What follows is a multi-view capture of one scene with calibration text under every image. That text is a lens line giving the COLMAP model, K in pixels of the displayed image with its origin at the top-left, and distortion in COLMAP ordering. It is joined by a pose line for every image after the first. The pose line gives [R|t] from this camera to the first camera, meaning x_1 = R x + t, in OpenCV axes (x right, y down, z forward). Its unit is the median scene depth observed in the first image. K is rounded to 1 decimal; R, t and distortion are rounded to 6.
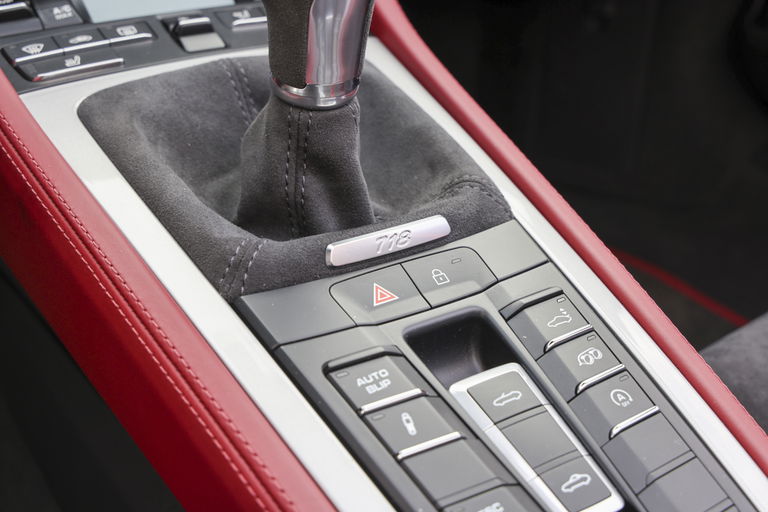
lens RADIAL K [[1085.4, 0, 384.0], [0, 1085.4, 256.0], [0, 0, 1]] dist [-0.032803, -0.031654]
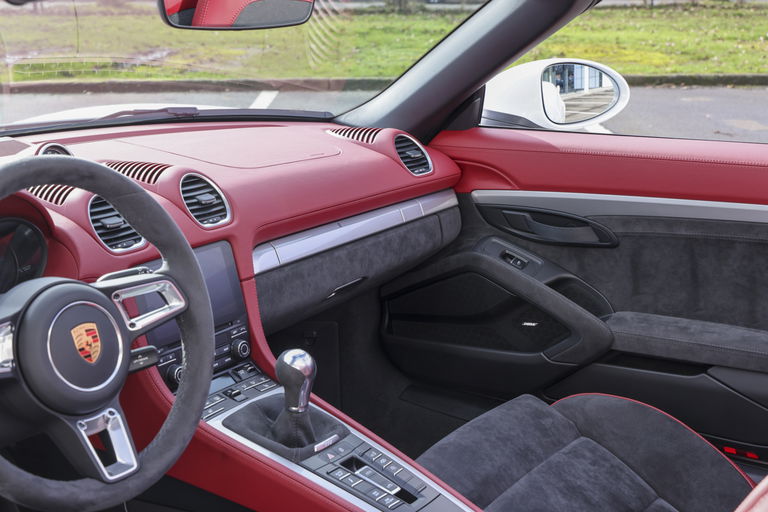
lens RADIAL K [[1145.7, 0, 384.0], [0, 1145.7, 256.0], [0, 0, 1]] dist [0.006702, -0.003080]
pose [[0.930948, -0.129277, 0.341503, -1.019651], [0.203175, 0.960478, -0.190269, 0.150605], [-0.303408, 0.246515, 0.920420, -2.726181]]
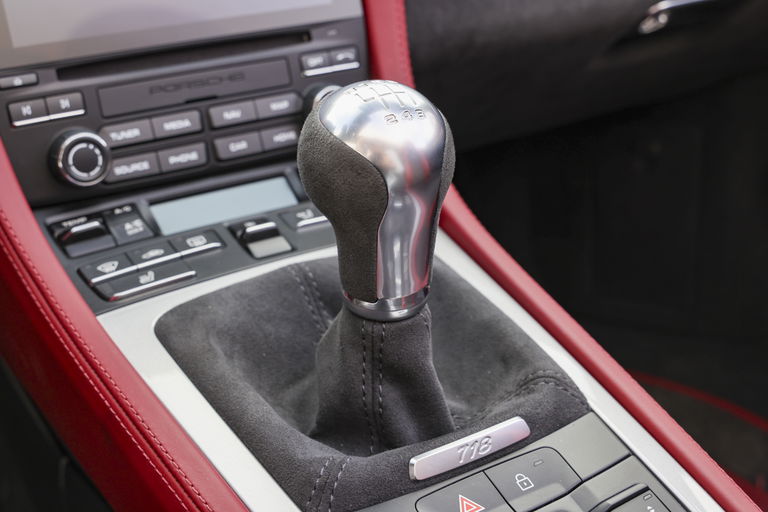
lens RADIAL K [[1085.4, 0, 384.0], [0, 1085.4, 256.0], [0, 0, 1]] dist [-0.032803, -0.031654]
pose [[0.996552, -0.069268, -0.045674, -0.015383], [0.063450, 0.990933, -0.118430, -0.070799], [0.053463, 0.115123, 0.991911, -0.017081]]
